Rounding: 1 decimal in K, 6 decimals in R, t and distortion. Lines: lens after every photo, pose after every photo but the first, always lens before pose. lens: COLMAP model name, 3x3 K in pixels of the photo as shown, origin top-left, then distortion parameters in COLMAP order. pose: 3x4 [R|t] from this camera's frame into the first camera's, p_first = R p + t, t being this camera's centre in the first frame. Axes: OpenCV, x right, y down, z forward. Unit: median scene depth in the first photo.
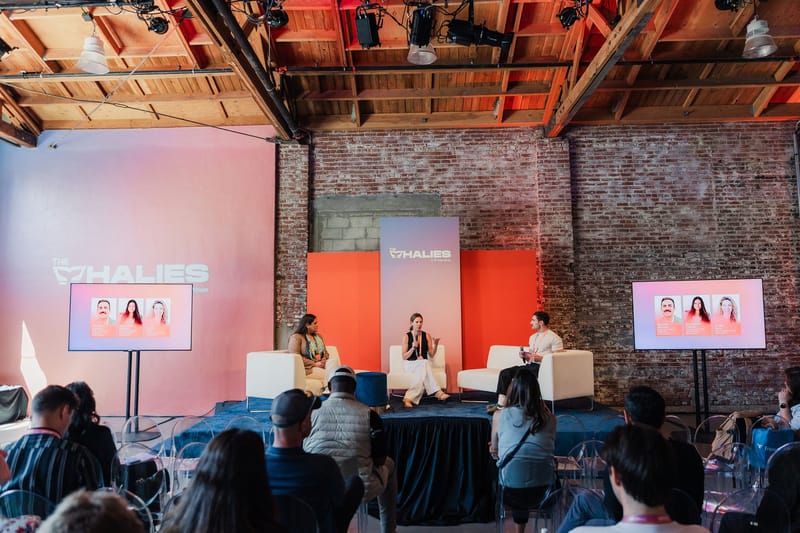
lens RADIAL K [[571.2, 0, 400.0], [0, 571.2, 266.6], [0, 0, 1]] dist [0.003868, -0.000152]
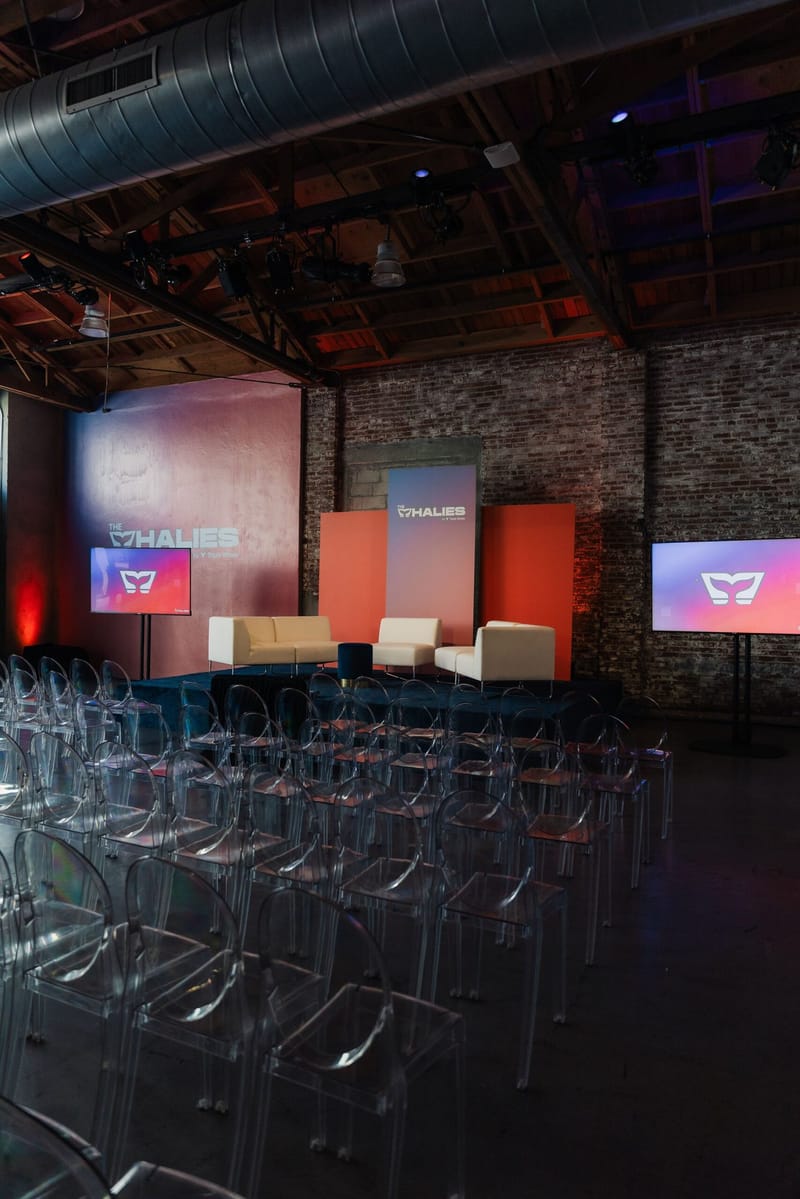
lens RADIAL K [[772.2, 0, 399.7], [0, 772.2, 598.7], [0, 0, 1]] dist [0.008844, 0.001271]
pose [[0.922947, 0.021909, -0.384304, 0.391664], [0.012428, 0.996162, 0.086637, 0.005975], [0.384727, -0.084737, 0.919133, -0.064465]]
